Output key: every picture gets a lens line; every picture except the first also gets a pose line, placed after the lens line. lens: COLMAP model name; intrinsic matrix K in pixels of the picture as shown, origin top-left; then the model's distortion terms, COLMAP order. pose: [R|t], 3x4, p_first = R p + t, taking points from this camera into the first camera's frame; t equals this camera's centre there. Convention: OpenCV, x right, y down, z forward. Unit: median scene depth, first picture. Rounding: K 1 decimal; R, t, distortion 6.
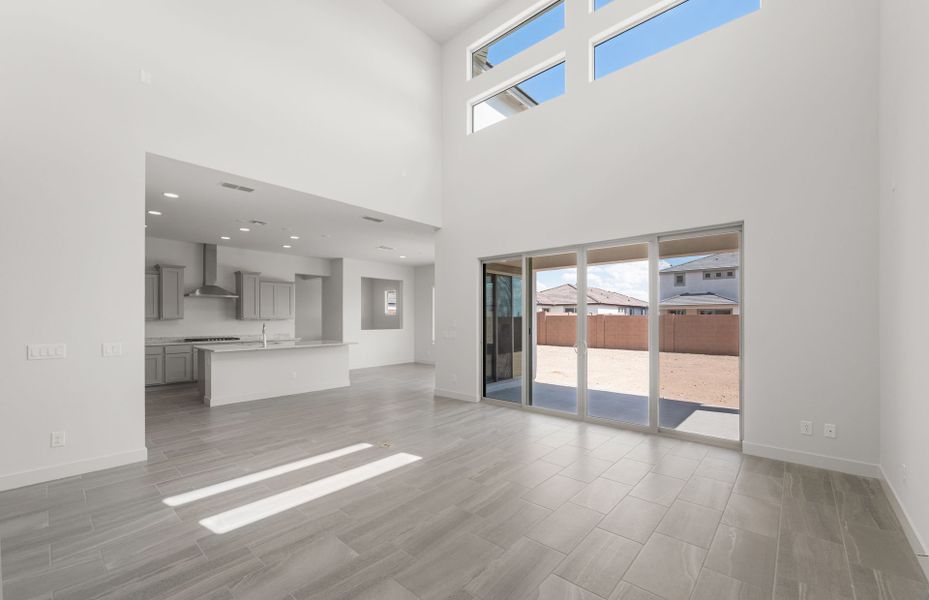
lens RADIAL K [[369.4, 0, 465.9], [0, 369.4, 315.0], [0, 0, 1]] dist [-0.002737, -0.000240]
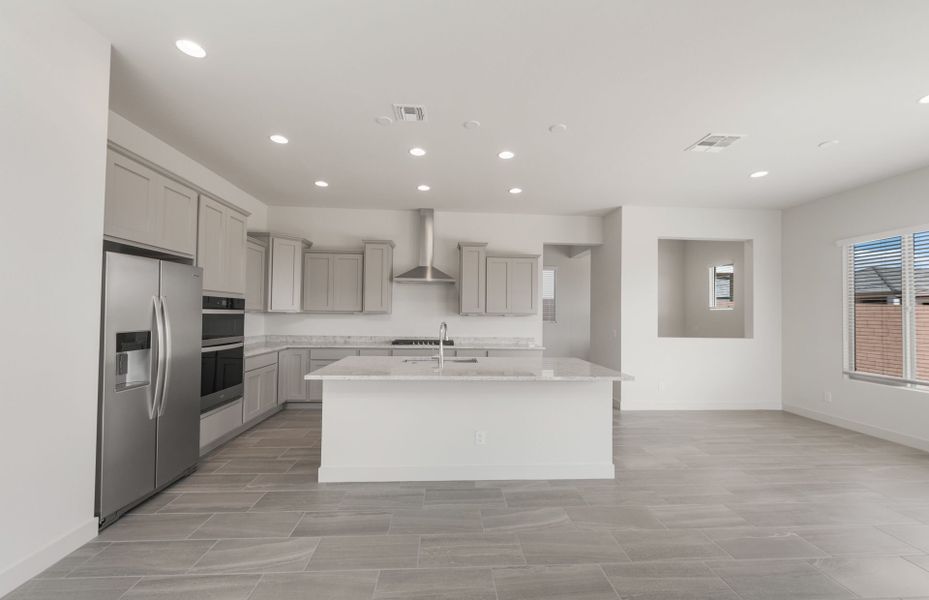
lens RADIAL K [[369.4, 0, 465.9], [0, 369.4, 315.0], [0, 0, 1]] dist [-0.002737, -0.000240]
pose [[0.696390, 0.008578, -0.717613, -0.099103], [-0.005161, 0.999963, 0.006945, 0.006857], [0.717645, -0.001133, 0.696408, 0.450524]]
